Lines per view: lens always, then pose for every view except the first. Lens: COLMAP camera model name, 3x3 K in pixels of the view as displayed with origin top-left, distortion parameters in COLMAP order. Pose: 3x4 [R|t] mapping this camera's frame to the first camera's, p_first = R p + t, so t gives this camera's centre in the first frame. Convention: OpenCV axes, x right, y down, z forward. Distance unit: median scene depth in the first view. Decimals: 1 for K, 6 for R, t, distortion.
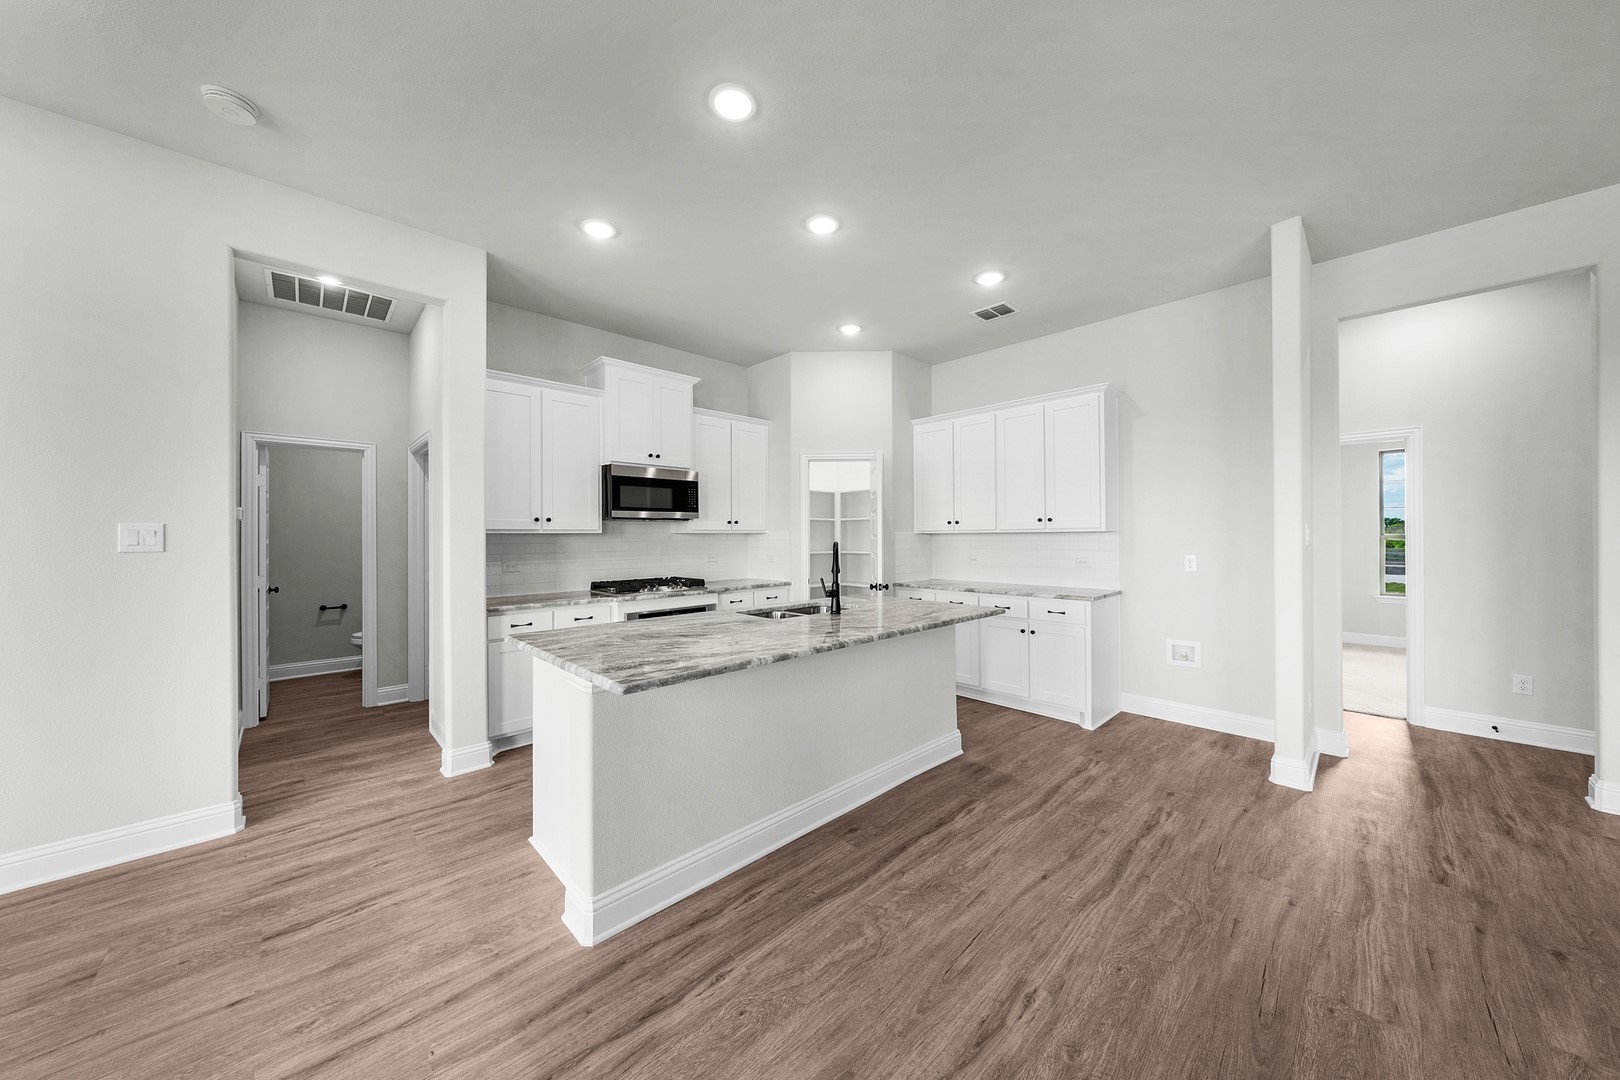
lens RADIAL K [[554.1, 0, 782.4], [0, 554.1, 530.3], [0, 0, 1]] dist [-0.002576, 0.000377]
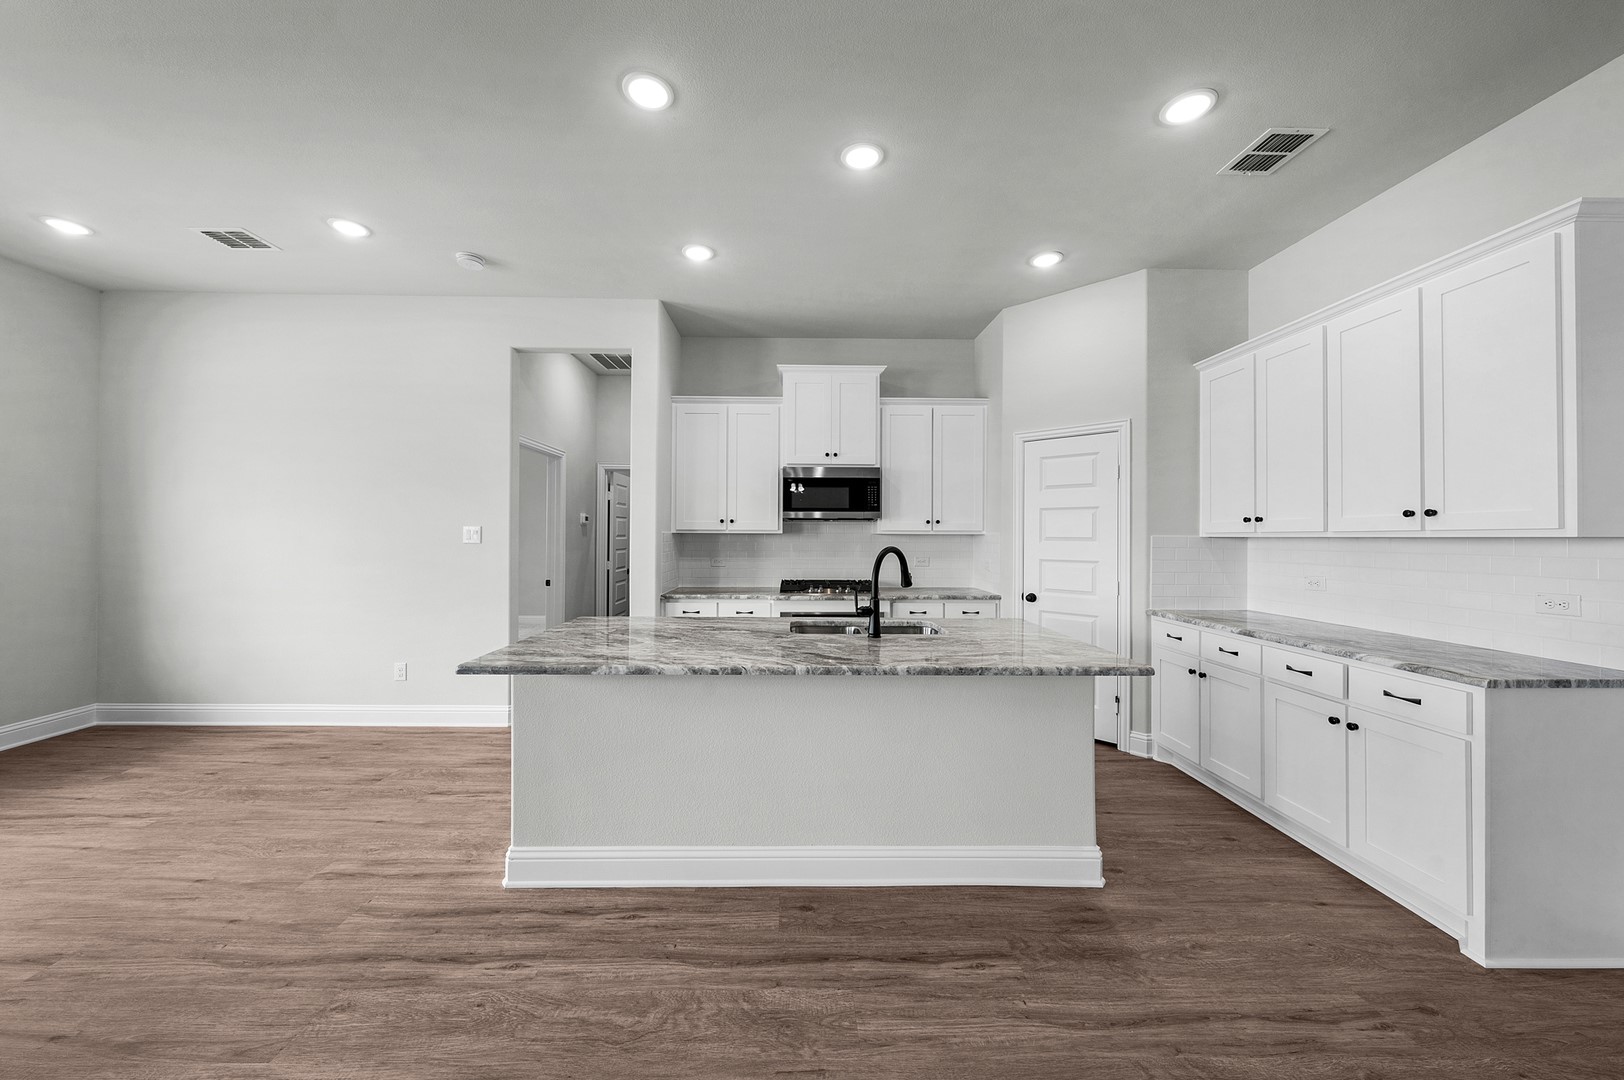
lens RADIAL K [[555.5, 0, 796.0], [0, 555.5, 529.1], [0, 0, 1]] dist [-0.002576, 0.000377]
pose [[0.739609, 0.001243, -0.673036, 0.493382], [-0.001376, 0.999999, 0.000335, -0.004511], [0.673036, 0.000679, 0.739610, 0.298835]]
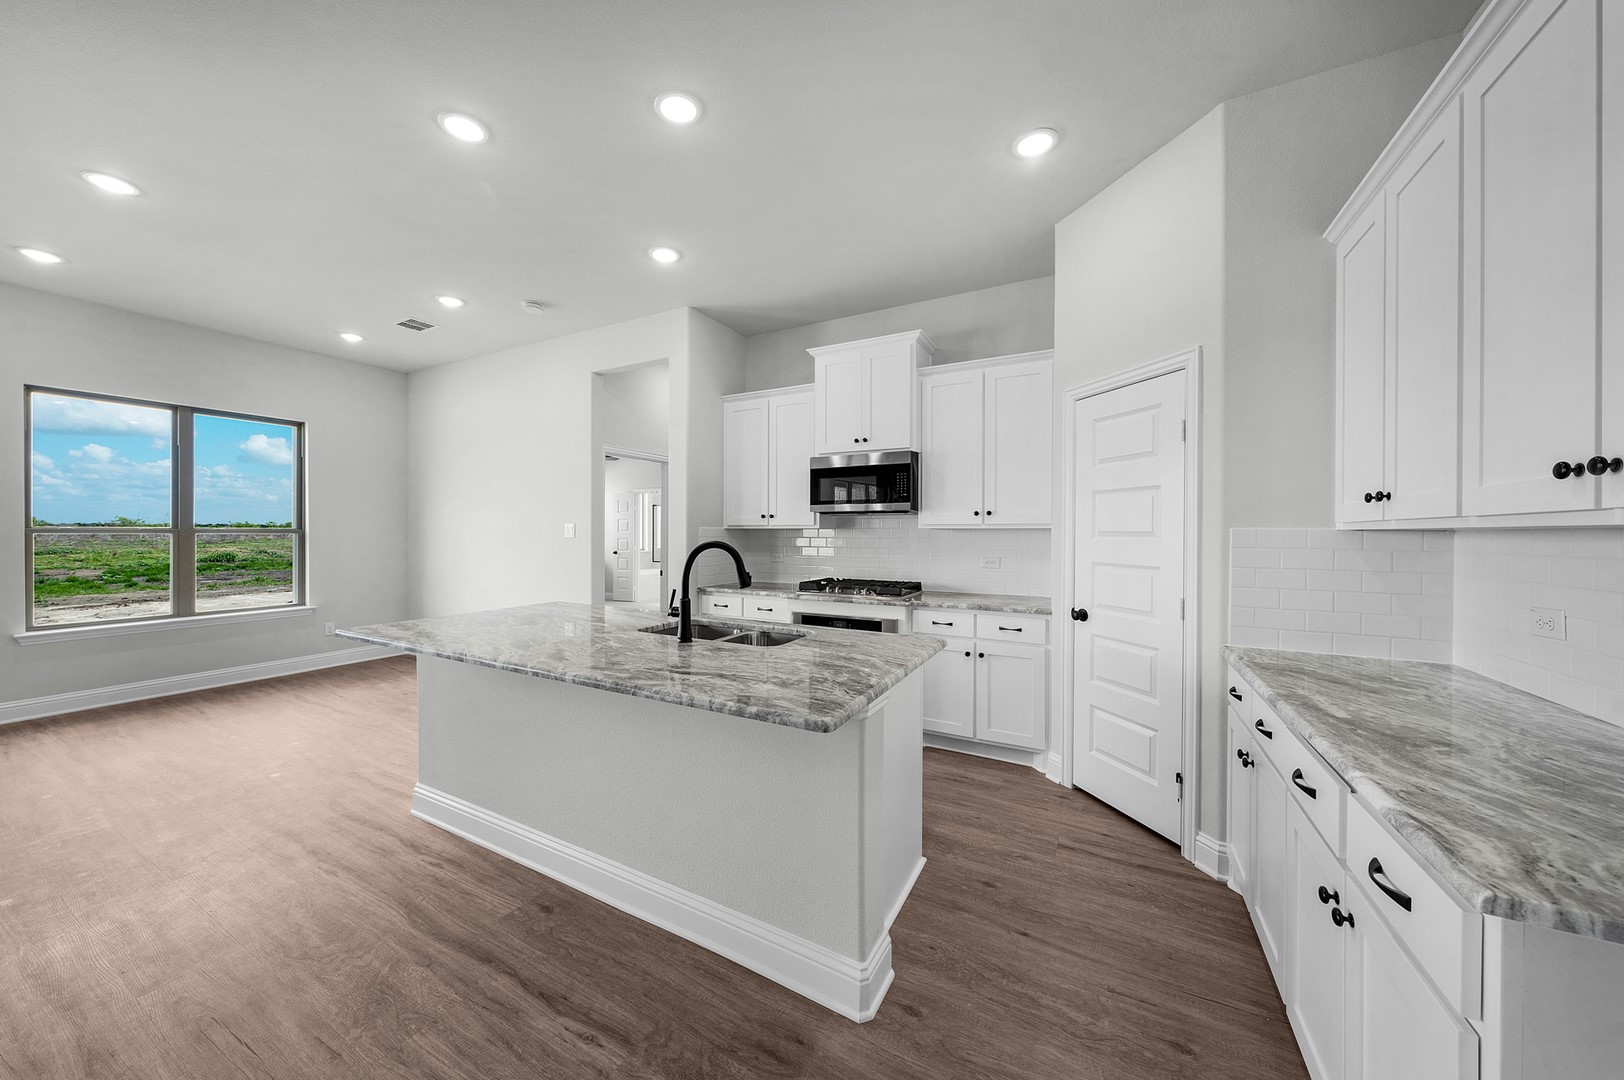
lens RADIAL K [[555.5, 0, 806.6], [0, 555.5, 530.1], [0, 0, 1]] dist [-0.002576, 0.000377]
pose [[0.316423, 0.002461, -0.948615, 0.740069], [0.006821, 0.999965, 0.004869, 0.003328], [0.948594, -0.008011, 0.316395, 0.829145]]
